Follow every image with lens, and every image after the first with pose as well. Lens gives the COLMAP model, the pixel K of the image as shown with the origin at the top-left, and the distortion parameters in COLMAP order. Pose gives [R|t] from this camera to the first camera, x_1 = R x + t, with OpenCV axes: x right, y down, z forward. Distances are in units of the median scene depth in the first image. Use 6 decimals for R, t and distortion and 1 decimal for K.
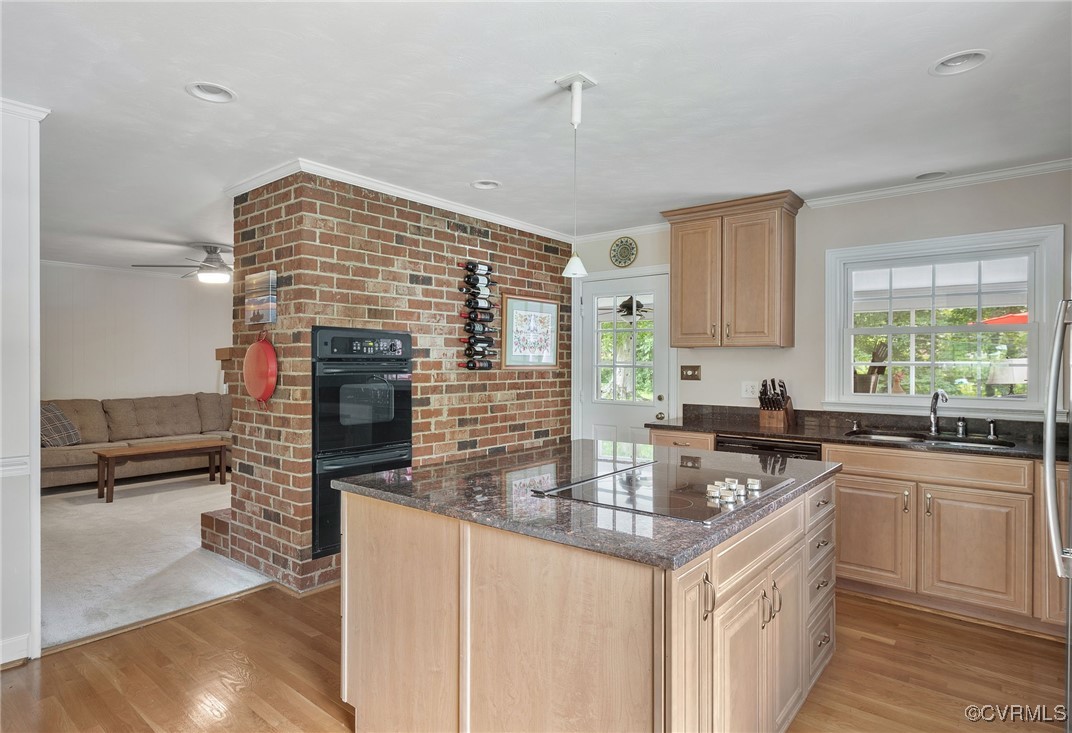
lens RADIAL K [[595.8, 0, 536.4], [0, 595.8, 366.8], [0, 0, 1]] dist [-0.002846, -0.000294]
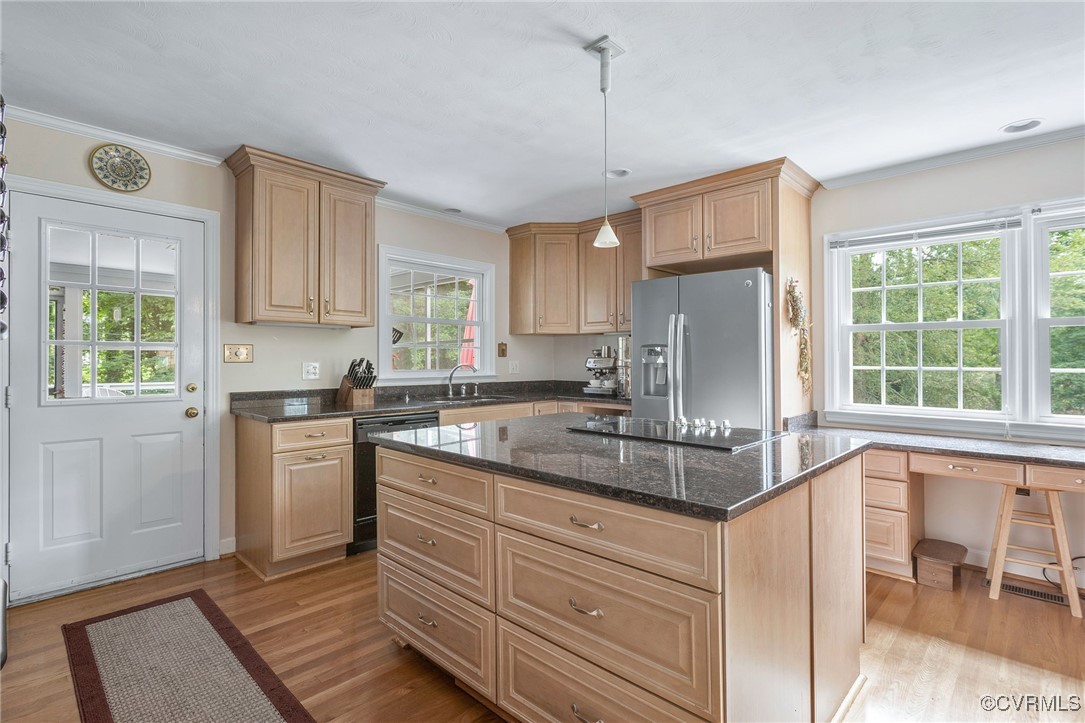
lens RADIAL K [[521.4, 0, 551.8], [0, 521.4, 358.4], [0, 0, 1]] dist [0.001854, -0.000104]
pose [[0.078042, -0.005947, 0.996932, -0.503097], [0.003764, 0.999977, 0.005670, 0.016988], [-0.996943, 0.003310, 0.078062, 0.636704]]
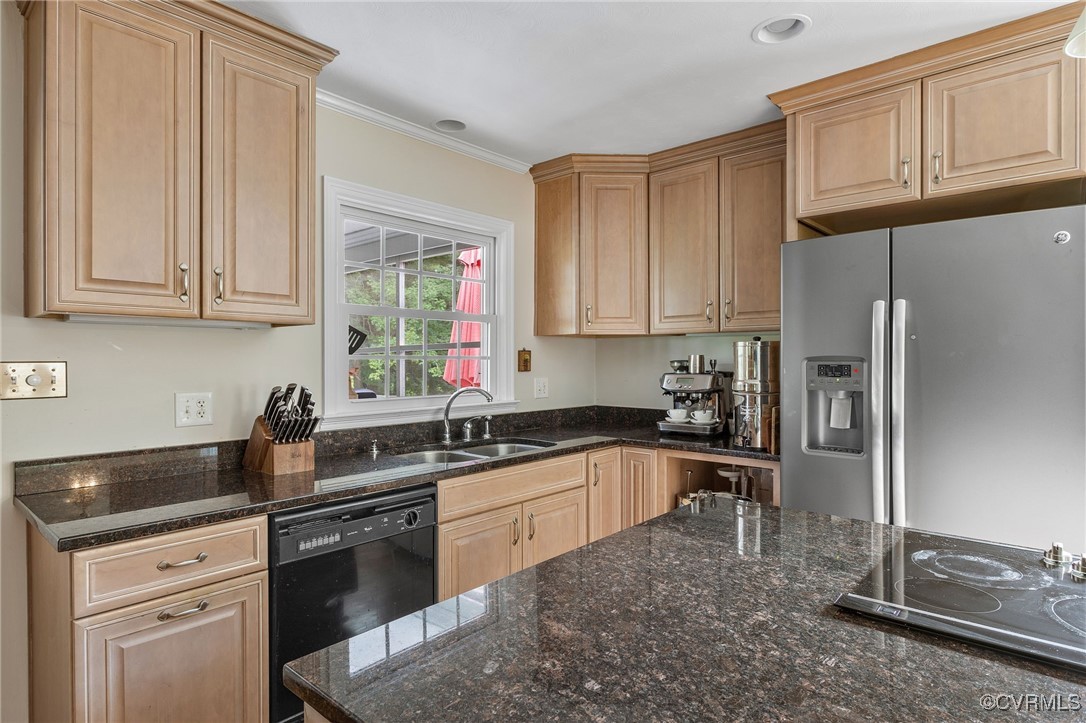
lens RADIAL K [[594.4, 0, 534.4], [0, 594.4, 359.7], [0, 0, 1]] dist [-0.001151, -0.000285]
pose [[0.067330, -0.008003, 0.997699, -0.136936], [0.005754, 0.999954, 0.007633, -0.005608], [-0.997714, 0.005226, 0.067373, 0.783813]]
